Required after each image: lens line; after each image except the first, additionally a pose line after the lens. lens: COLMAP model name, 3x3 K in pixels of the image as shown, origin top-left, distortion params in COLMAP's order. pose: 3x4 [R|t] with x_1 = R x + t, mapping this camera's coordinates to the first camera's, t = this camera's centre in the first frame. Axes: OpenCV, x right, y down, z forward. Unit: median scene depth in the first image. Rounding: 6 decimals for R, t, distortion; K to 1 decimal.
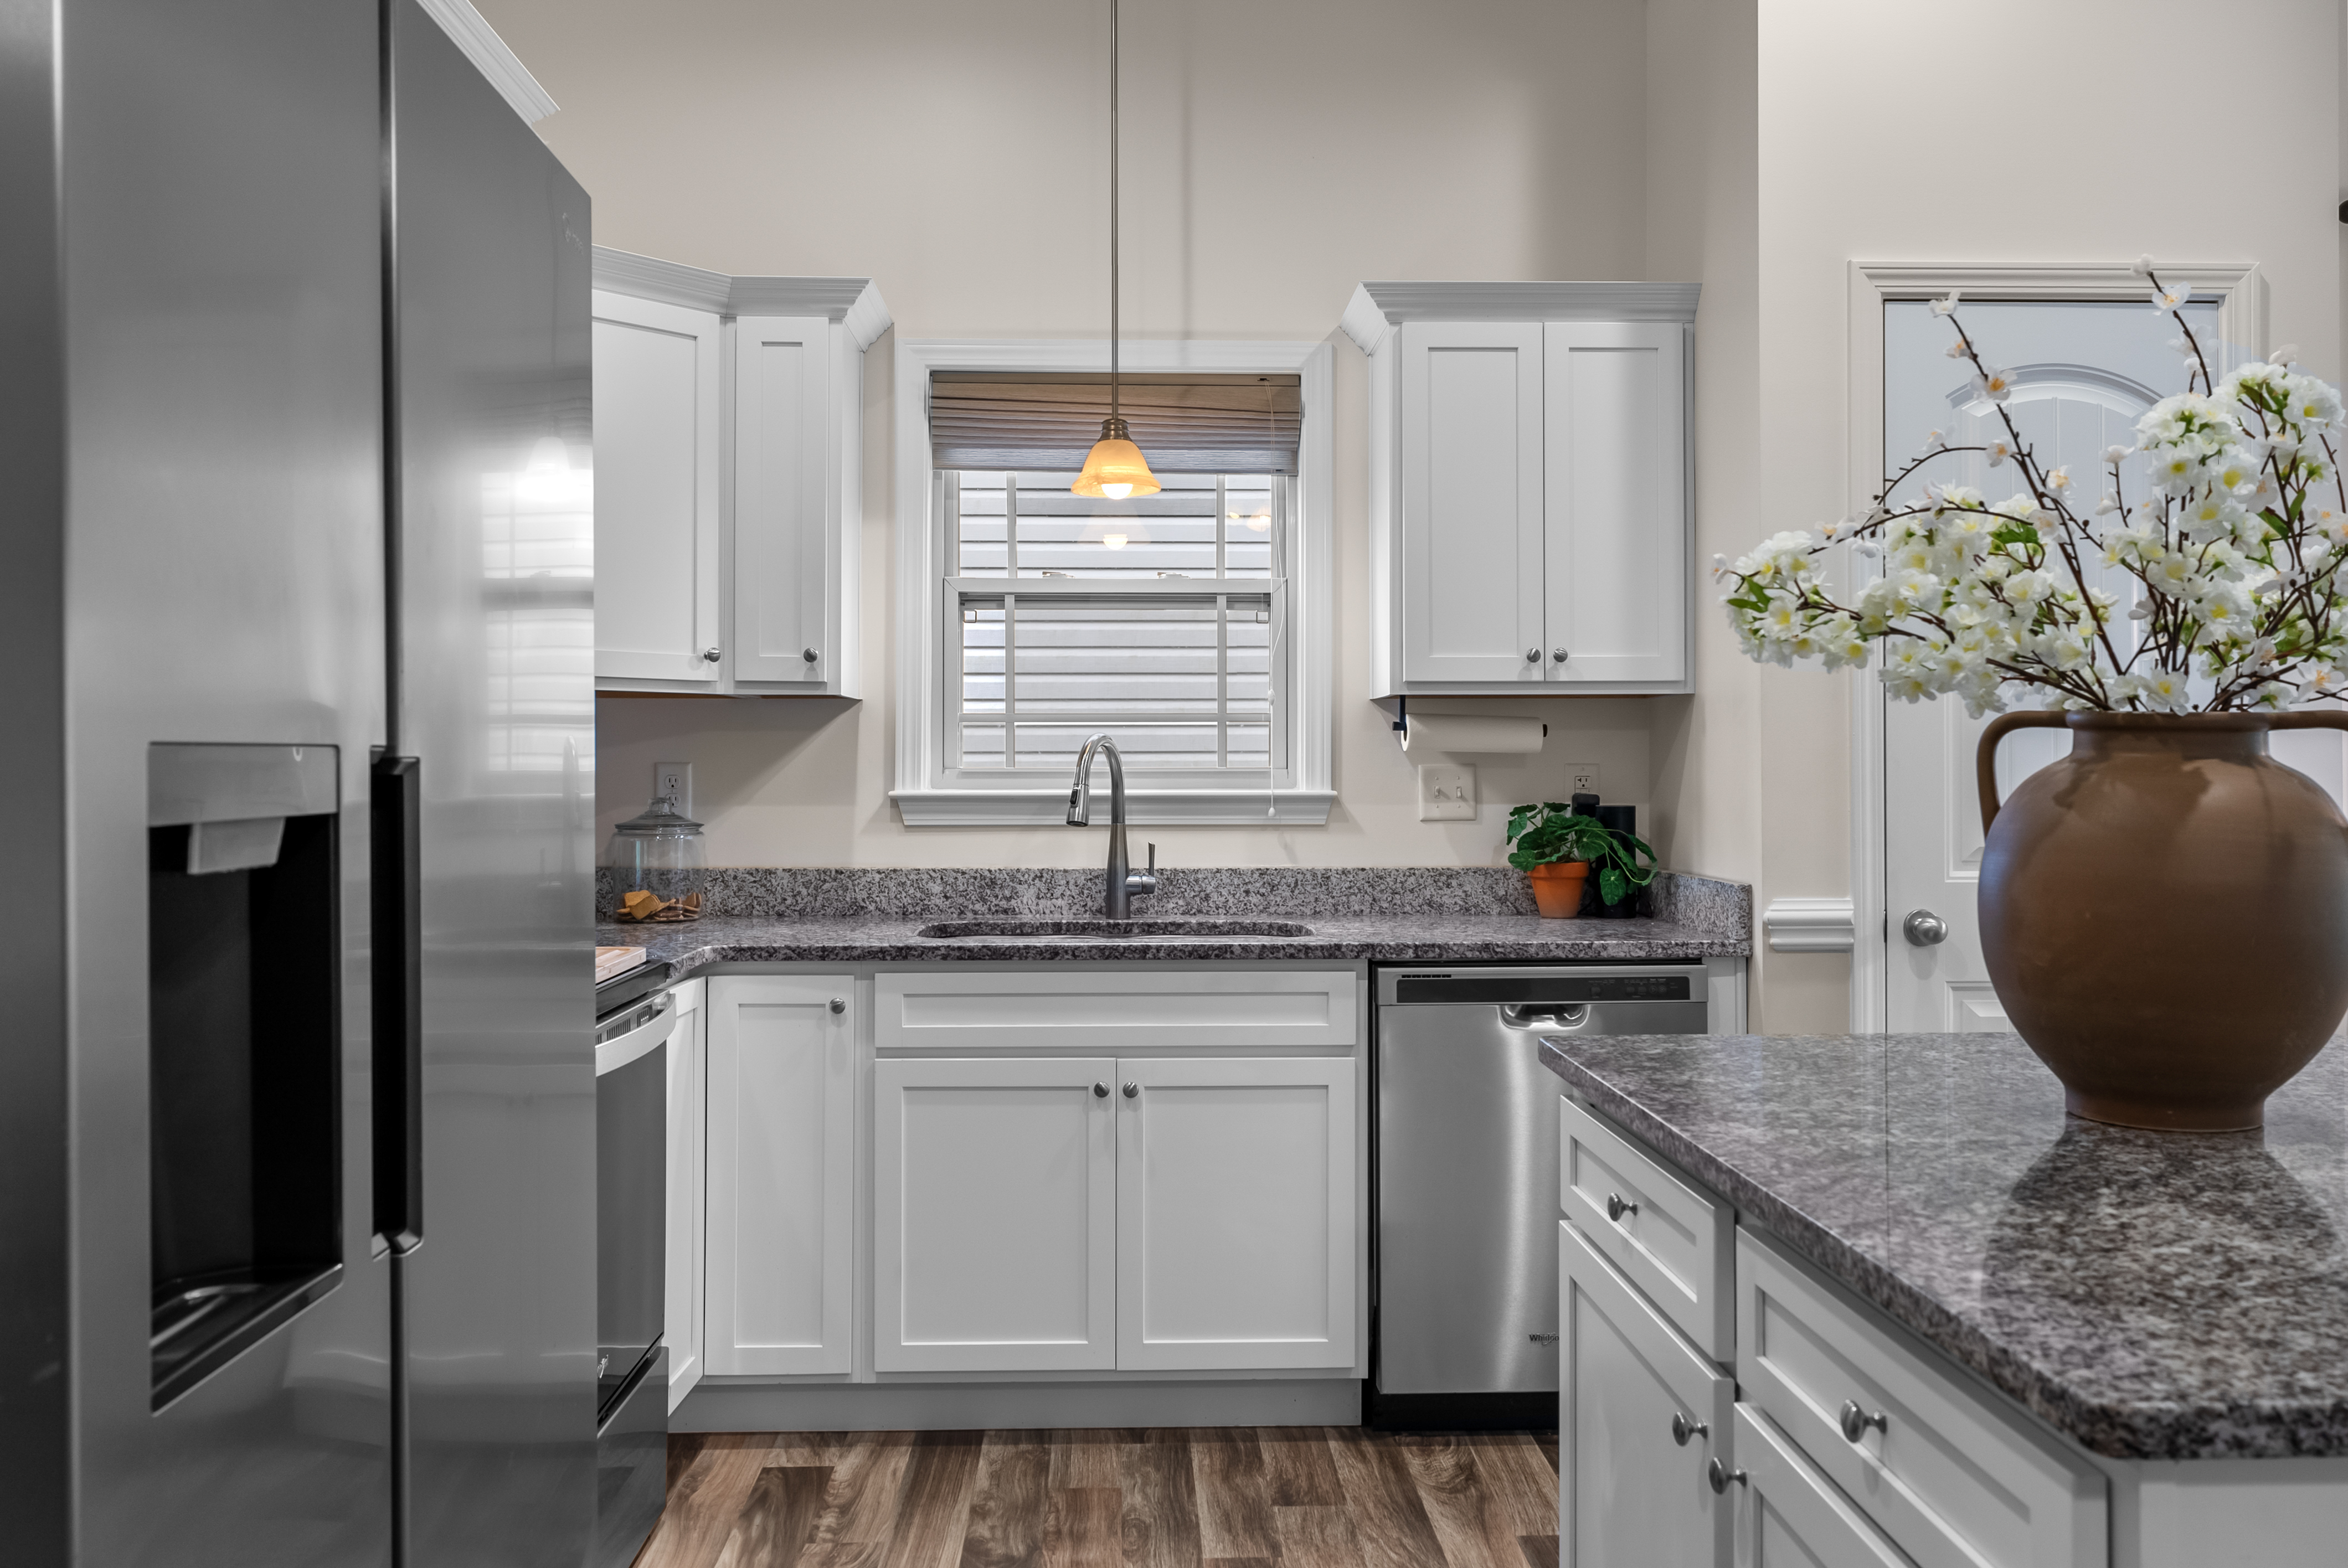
lens RADIAL K [[1876.1, 0, 1186.2], [0, 1876.1, 762.4], [0, 0, 1]] dist [-0.004559, 0.003630]
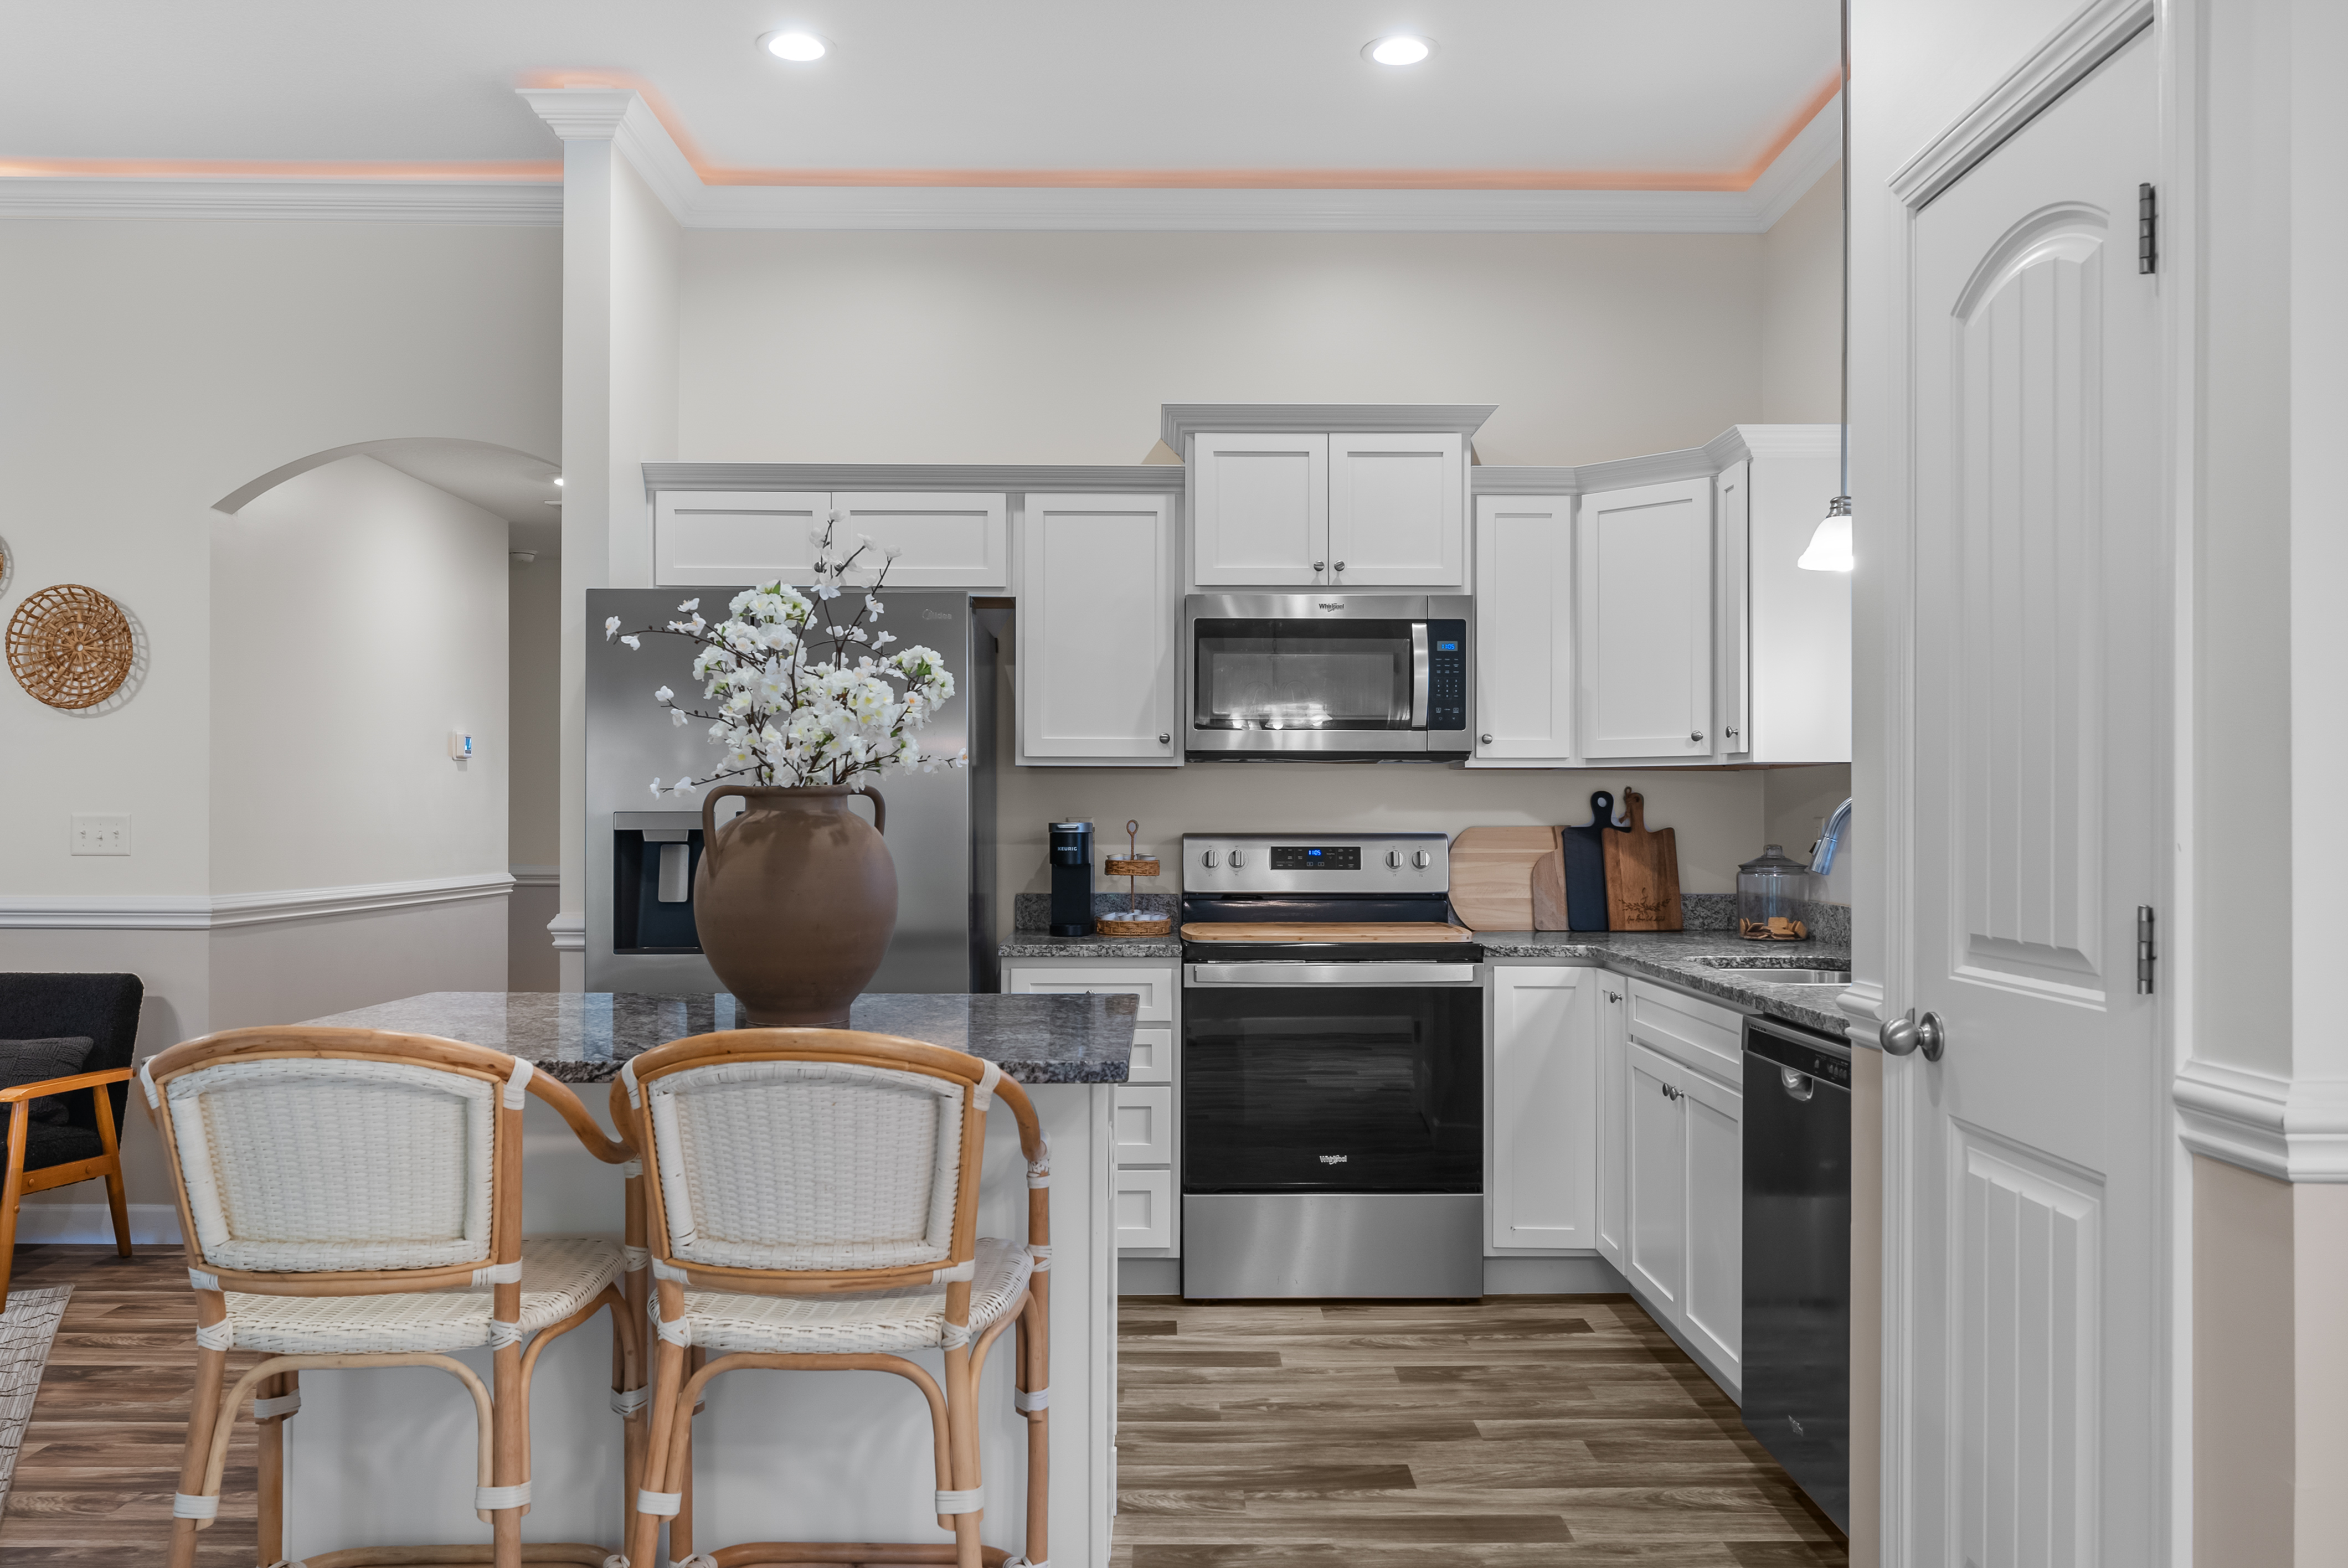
lens RADIAL K [[1811.9, 0, 1185.5], [0, 1811.9, 811.1], [0, 0, 1]] dist [-0.005631, 0.015856]
pose [[-0.024295, -0.004891, -0.999693, 0.960988], [-0.001115, 0.999988, -0.004865, 0.002335], [0.999704, 0.000997, -0.024300, 0.618897]]
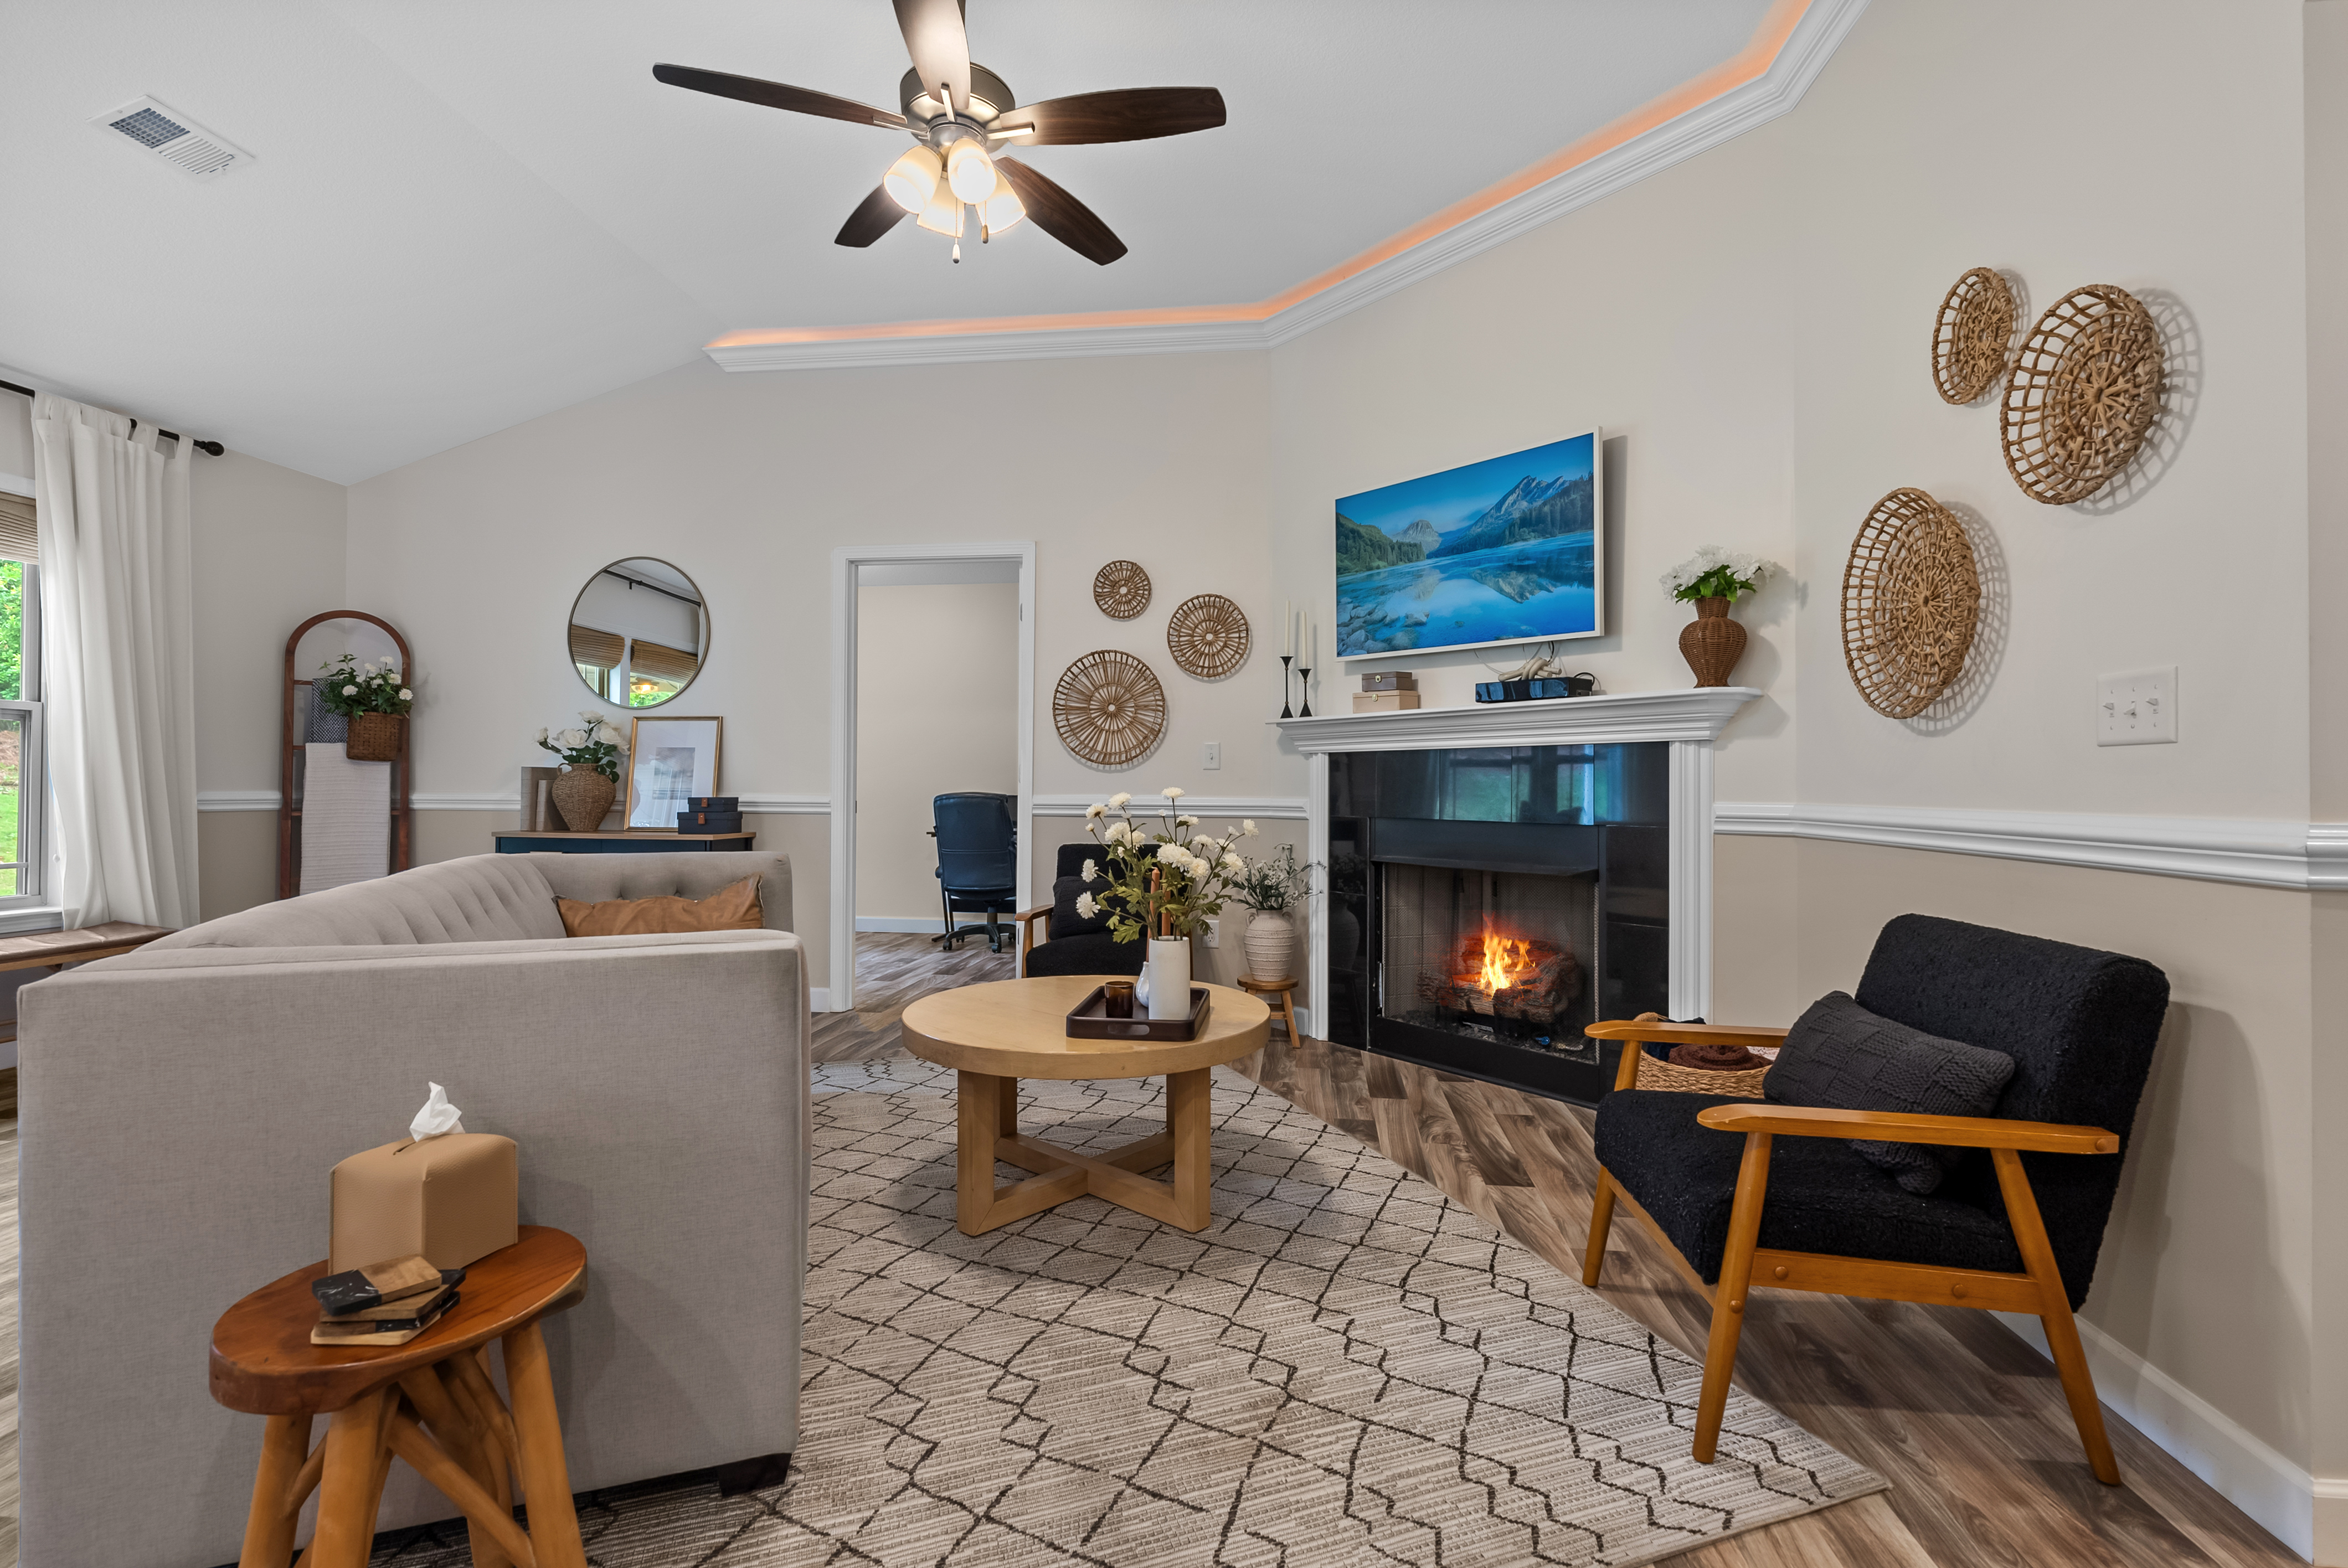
lens RADIAL K [[1058.1, 0, 1180.5], [0, 1058.1, 784.0], [0, 0, 1]] dist [-0.012849, 0.004674]
pose [[-0.988144, -0.003571, 0.153486, -0.016954], [-0.004368, 0.999979, -0.004851, 0.049865], [-0.153465, -0.005464, -0.988139, 0.290362]]
